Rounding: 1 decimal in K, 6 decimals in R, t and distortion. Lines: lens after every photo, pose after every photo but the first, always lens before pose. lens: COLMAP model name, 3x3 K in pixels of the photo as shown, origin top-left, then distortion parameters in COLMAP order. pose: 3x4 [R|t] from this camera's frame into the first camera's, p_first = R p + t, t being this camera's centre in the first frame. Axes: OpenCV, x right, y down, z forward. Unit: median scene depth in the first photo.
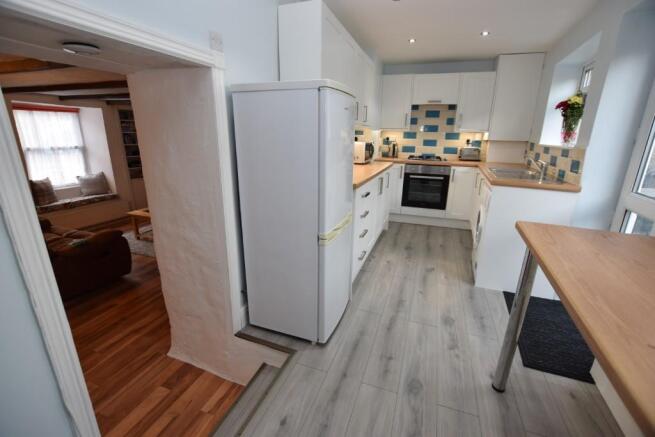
lens RADIAL K [[289.0, 0, 325.8], [0, 289.0, 218.8], [0, 0, 1]] dist [-0.027919, 0.001508]
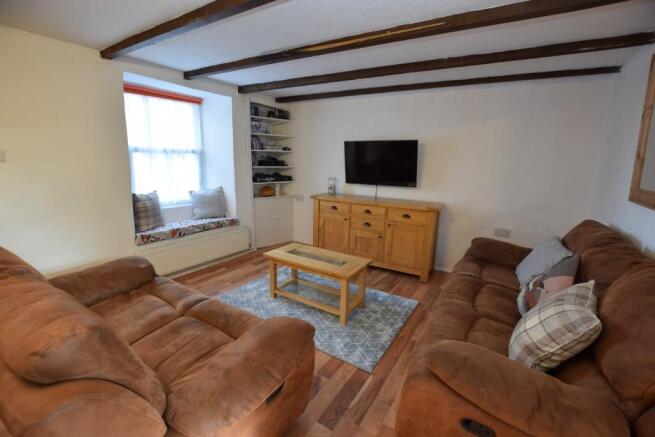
lens RADIAL K [[289.0, 0, 325.2], [0, 289.0, 219.9], [0, 0, 1]] dist [-0.027919, 0.001508]
pose [[0.975772, 0.054553, -0.211881, -0.524831], [-0.071933, 0.994571, -0.075200, -0.064597], [0.206628, 0.088619, 0.974398, 0.500494]]
